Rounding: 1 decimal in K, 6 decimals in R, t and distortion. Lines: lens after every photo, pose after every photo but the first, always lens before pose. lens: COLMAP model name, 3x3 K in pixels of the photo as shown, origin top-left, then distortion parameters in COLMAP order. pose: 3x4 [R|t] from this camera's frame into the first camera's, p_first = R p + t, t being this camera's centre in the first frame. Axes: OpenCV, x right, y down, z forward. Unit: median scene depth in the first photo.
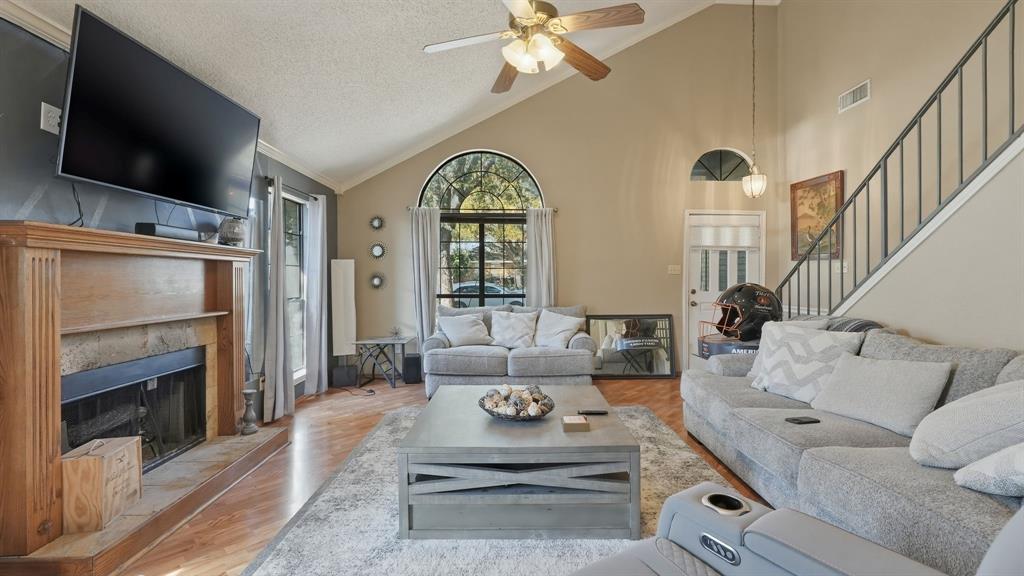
lens RADIAL K [[428.0, 0, 511.4], [0, 428.0, 281.1], [0, 0, 1]] dist [-0.007718, 0.000295]
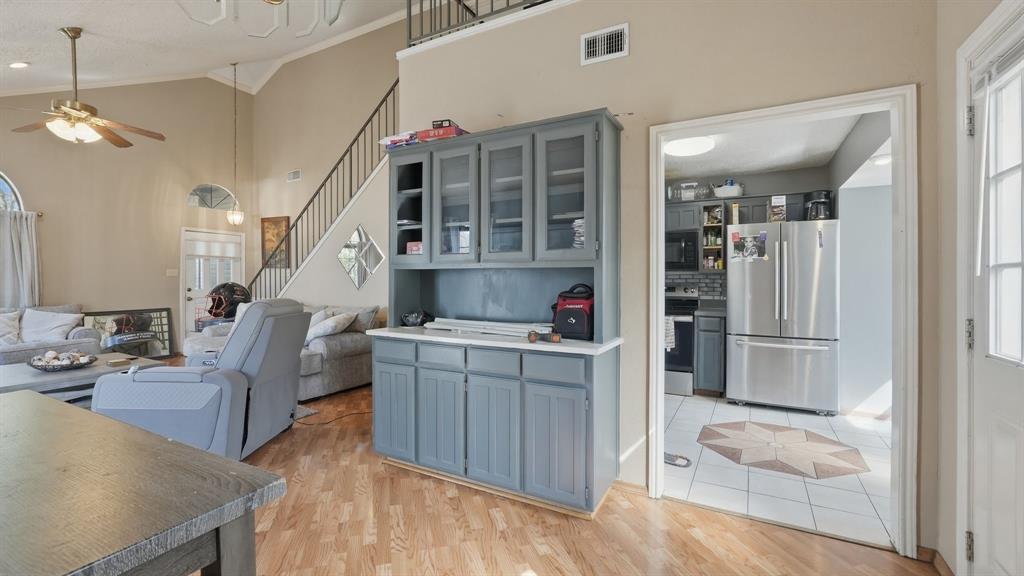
lens RADIAL K [[439.6, 0, 511.5], [0, 439.6, 280.6], [0, 0, 1]] dist [-0.003021, 0.000133]
pose [[0.498647, -0.002903, 0.866800, -0.324786], [0.007635, 0.999970, -0.001043, 0.007846], [-0.866771, 0.007138, 0.498655, -0.692930]]
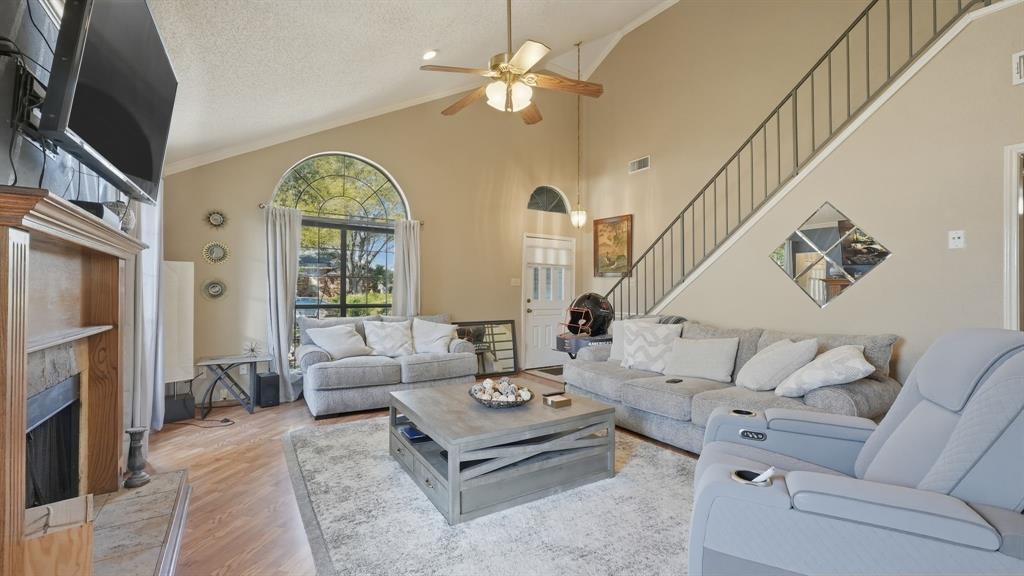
lens RADIAL K [[430.4, 0, 503.2], [0, 430.4, 286.9], [0, 0, 1]] dist [-0.003261, 0.000445]
pose [[0.852831, 0.013029, 0.522024, -0.354952], [-0.004485, 0.999835, -0.017628, 0.010201], [-0.522168, 0.012693, 0.852748, -0.000665]]
